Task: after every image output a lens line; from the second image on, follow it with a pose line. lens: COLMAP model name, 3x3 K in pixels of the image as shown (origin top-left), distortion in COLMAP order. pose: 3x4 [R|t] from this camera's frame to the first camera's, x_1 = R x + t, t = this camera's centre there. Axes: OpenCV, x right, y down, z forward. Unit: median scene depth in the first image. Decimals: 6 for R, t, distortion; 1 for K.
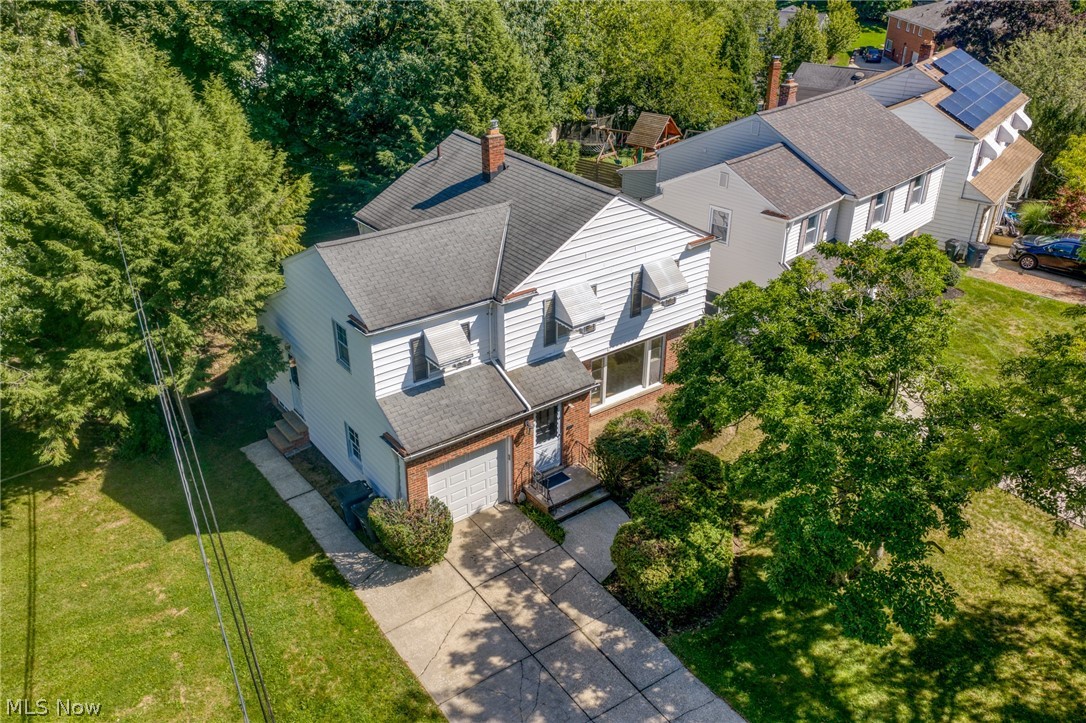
lens RADIAL K [[880.1, 0, 543.0], [0, 880.1, 361.5], [0, 0, 1]] dist [0.053556, -0.003279]
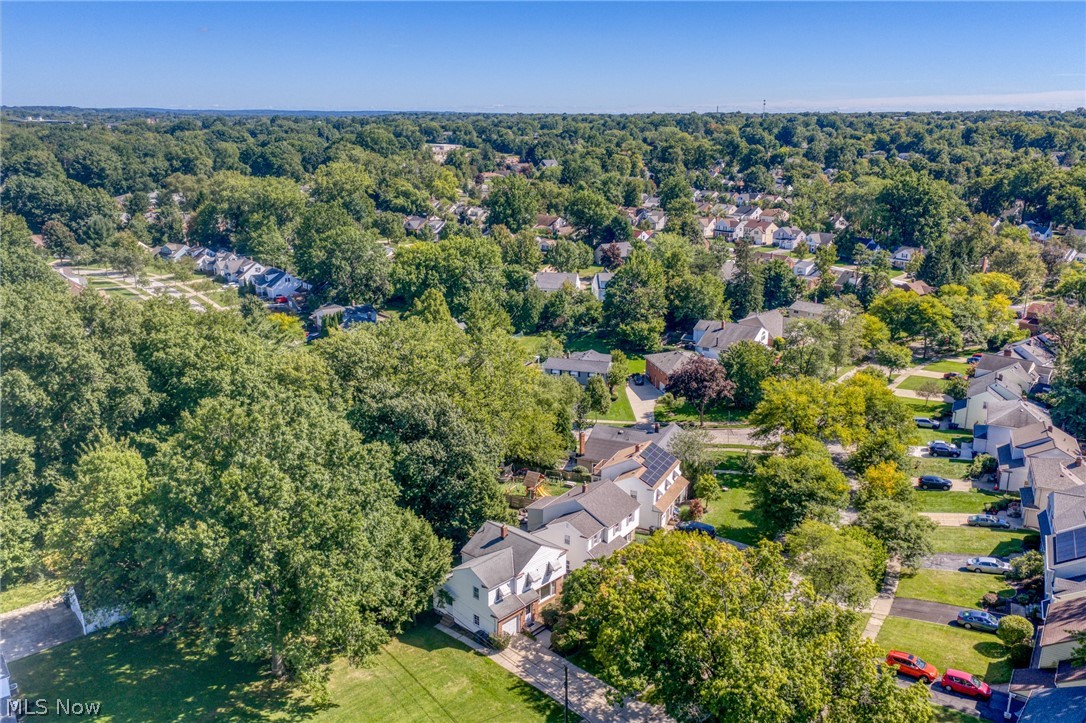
lens RADIAL K [[880.1, 0, 543.0], [0, 880.1, 361.5], [0, 0, 1]] dist [0.053556, -0.003279]
pose [[0.981918, -0.044007, 0.184119, -0.588401], [0.083829, 0.973125, -0.214475, -0.143341], [-0.169733, 0.226032, 0.959219, -2.890947]]
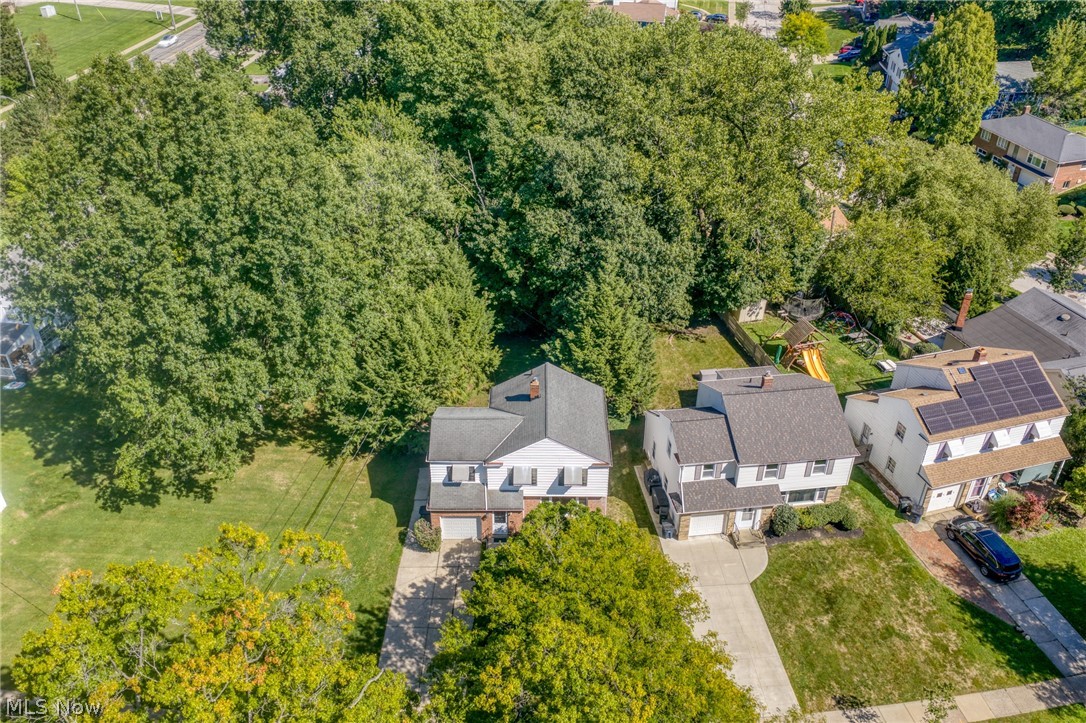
lens RADIAL K [[880.1, 0, 543.0], [0, 880.1, 361.5], [0, 0, 1]] dist [0.053556, -0.003279]
pose [[0.807236, 0.328132, -0.490612, 1.126104], [-0.288305, 0.944522, 0.157350, -0.729075], [0.515025, 0.014427, 0.857054, -0.958056]]
